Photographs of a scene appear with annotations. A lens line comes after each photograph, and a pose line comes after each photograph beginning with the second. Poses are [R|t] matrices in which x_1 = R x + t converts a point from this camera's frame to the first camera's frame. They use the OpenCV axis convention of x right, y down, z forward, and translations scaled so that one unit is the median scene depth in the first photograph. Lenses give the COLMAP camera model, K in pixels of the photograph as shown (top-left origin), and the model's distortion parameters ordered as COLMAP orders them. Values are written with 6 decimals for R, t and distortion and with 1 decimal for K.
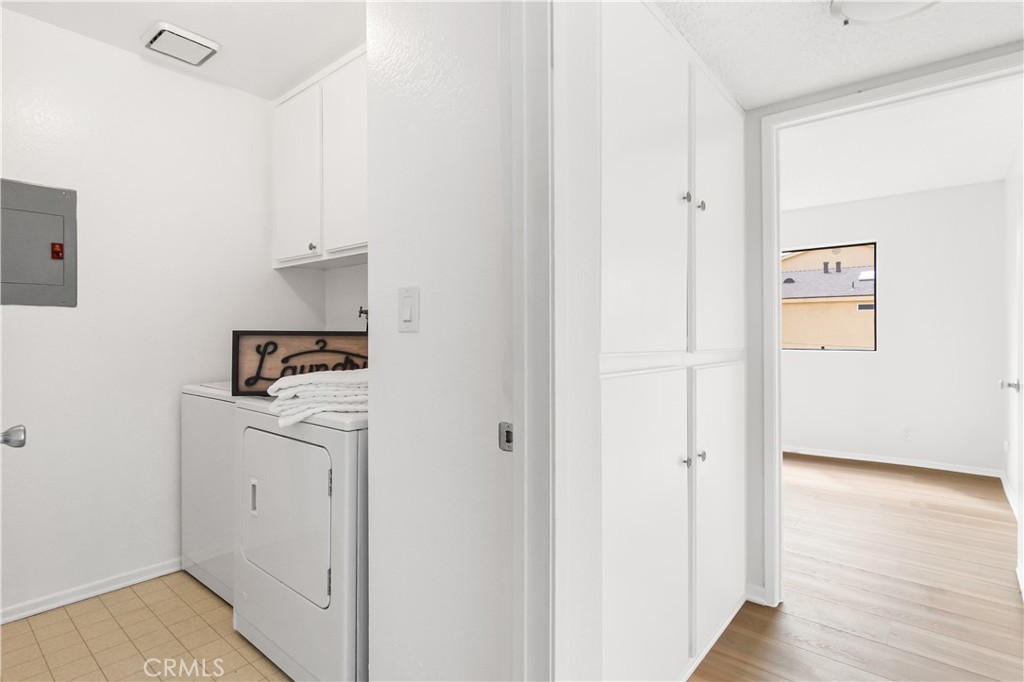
lens RADIAL K [[469.0, 0, 509.2], [0, 469.0, 352.9], [0, 0, 1]] dist [-0.012839, -0.000395]
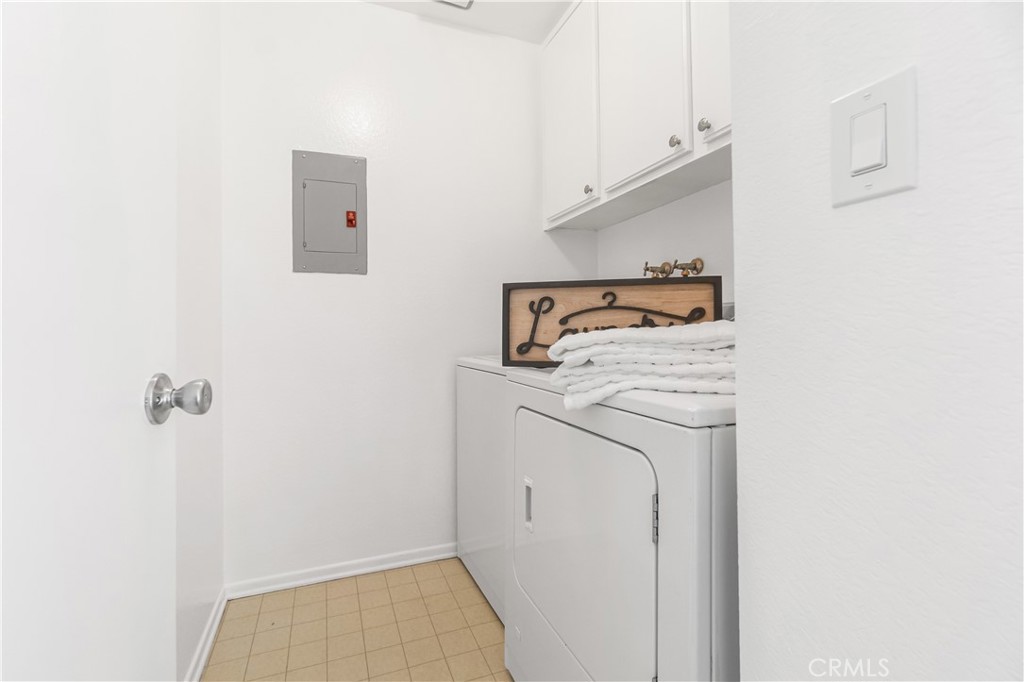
lens RADIAL K [[455.7, 0, 493.7], [0, 455.7, 339.6], [0, 0, 1]] dist [-0.004266, -0.000172]
pose [[0.844985, -0.010169, -0.534693, -0.187237], [0.006389, 0.999940, -0.008921, 0.052836], [0.534751, 0.004122, 0.844999, 0.328981]]
